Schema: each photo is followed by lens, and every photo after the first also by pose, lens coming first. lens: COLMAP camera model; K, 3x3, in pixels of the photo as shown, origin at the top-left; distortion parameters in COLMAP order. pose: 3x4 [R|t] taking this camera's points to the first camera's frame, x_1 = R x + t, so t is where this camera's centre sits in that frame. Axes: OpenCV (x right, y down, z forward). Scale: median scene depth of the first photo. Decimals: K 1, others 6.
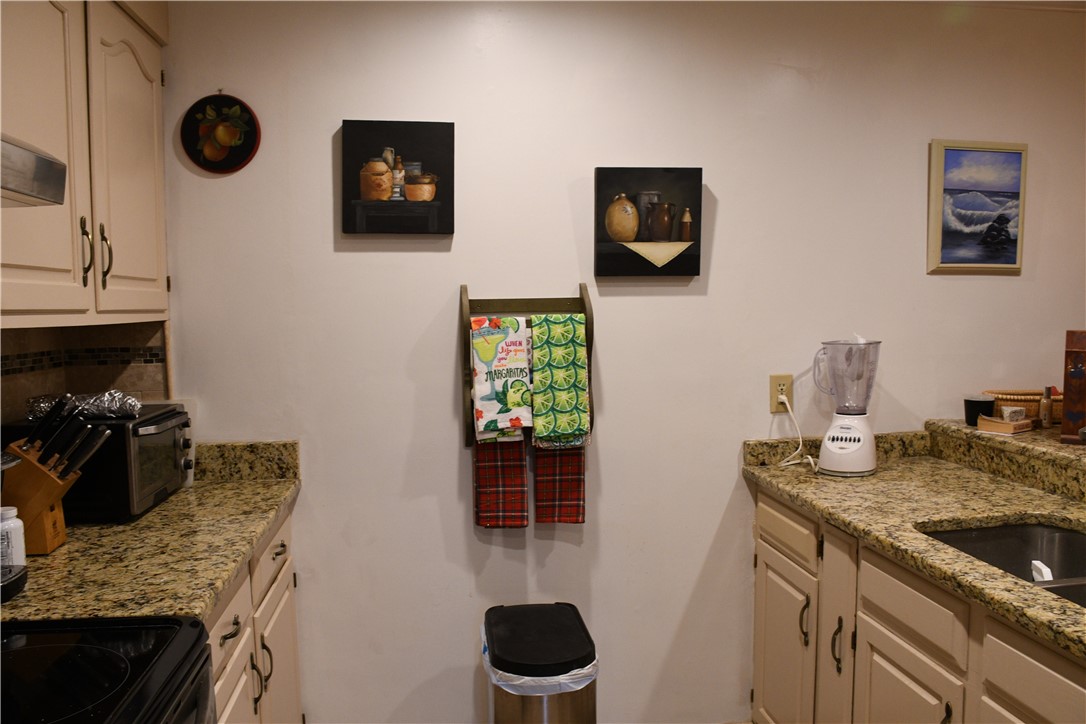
lens RADIAL K [[862.8, 0, 548.5], [0, 862.8, 369.1], [0, 0, 1]] dist [-0.150868, 0.105804]
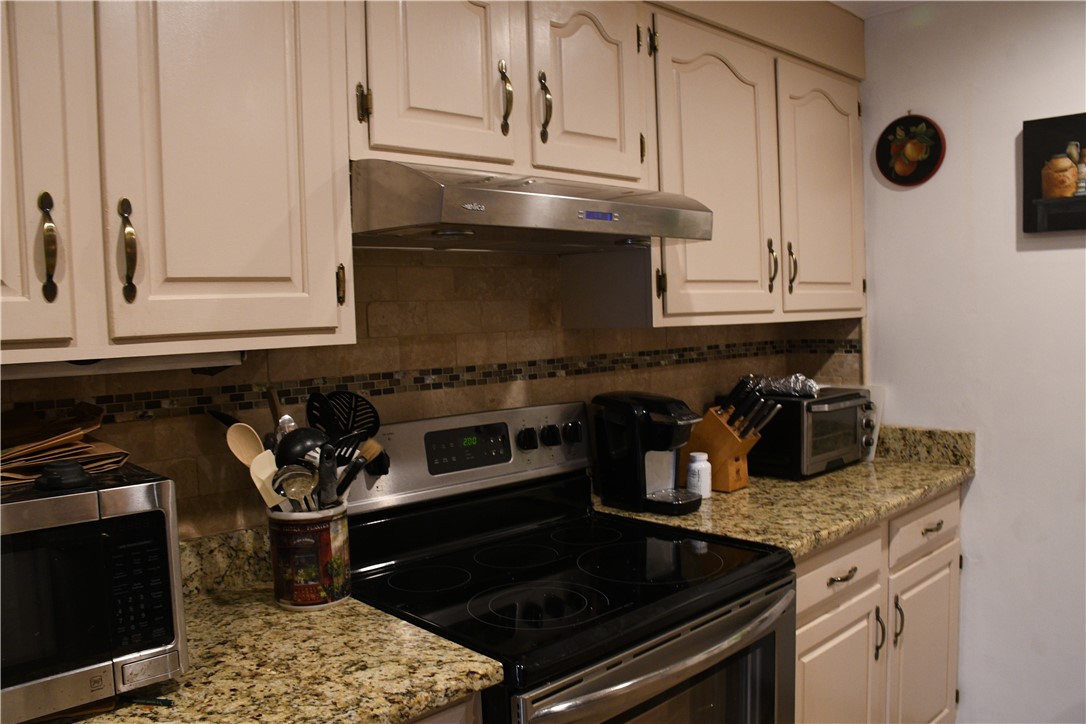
lens RADIAL K [[862.8, 0, 525.6], [0, 862.8, 368.3], [0, 0, 1]] dist [-0.150868, 0.105804]
pose [[0.575758, 0.047278, -0.816252, 0.230877], [-0.036920, 0.998812, 0.031810, -0.007069], [0.816786, 0.011821, 0.576819, -0.055655]]
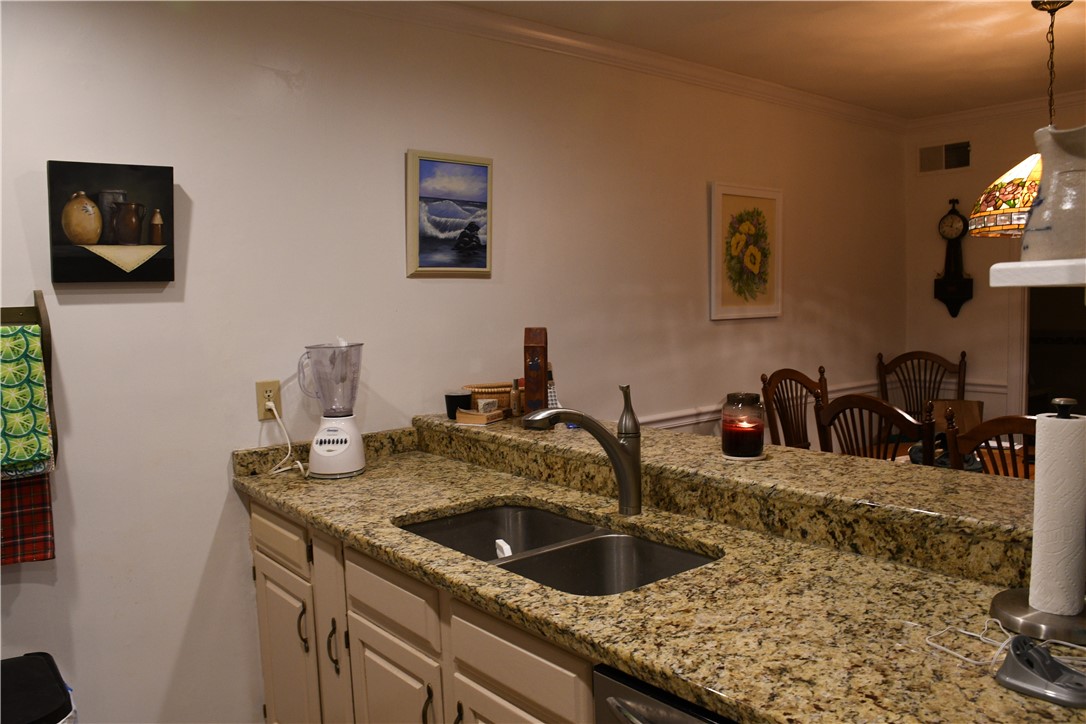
lens RADIAL K [[862.8, 0, 552.0], [0, 862.8, 367.6], [0, 0, 1]] dist [-0.150868, 0.105804]
pose [[0.849968, -0.045977, 0.524824, 0.042851], [0.048940, 0.998768, 0.008236, -0.000929], [-0.524556, 0.018685, 0.851171, -0.005076]]
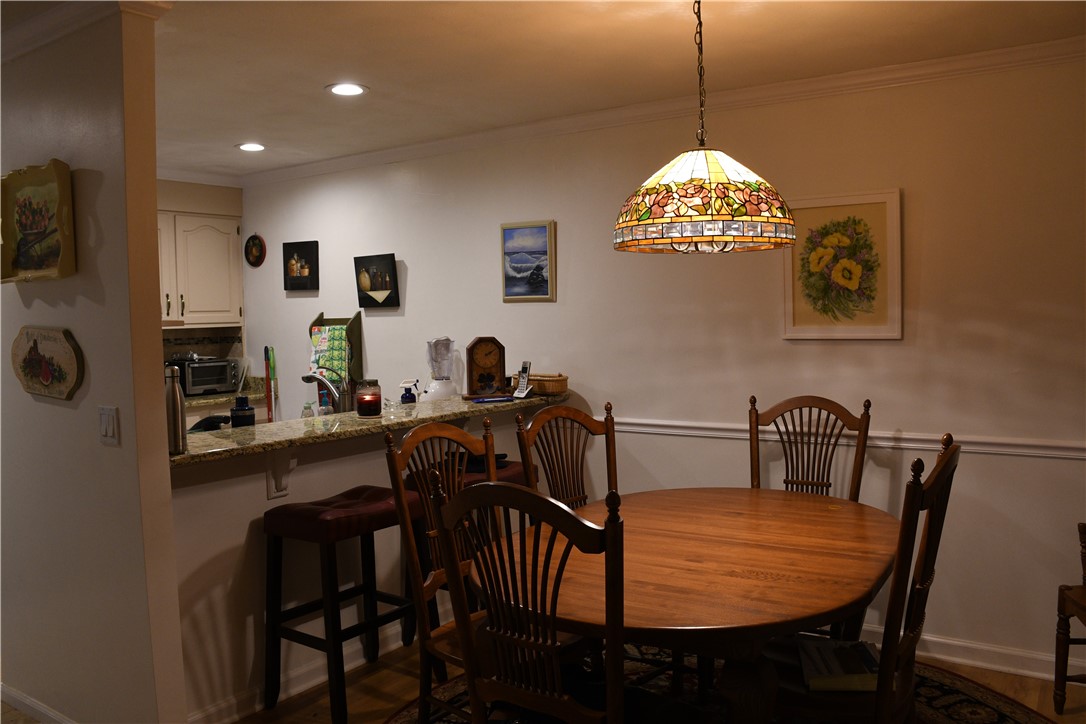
lens RADIAL K [[862.8, 0, 536.3], [0, 862.8, 358.2], [0, 0, 1]] dist [-0.150868, 0.105804]
pose [[0.731841, 0.036649, -0.680489, 1.897193], [-0.043416, 0.999032, 0.007113, -0.018496], [0.680091, 0.024339, 0.732724, -0.256933]]
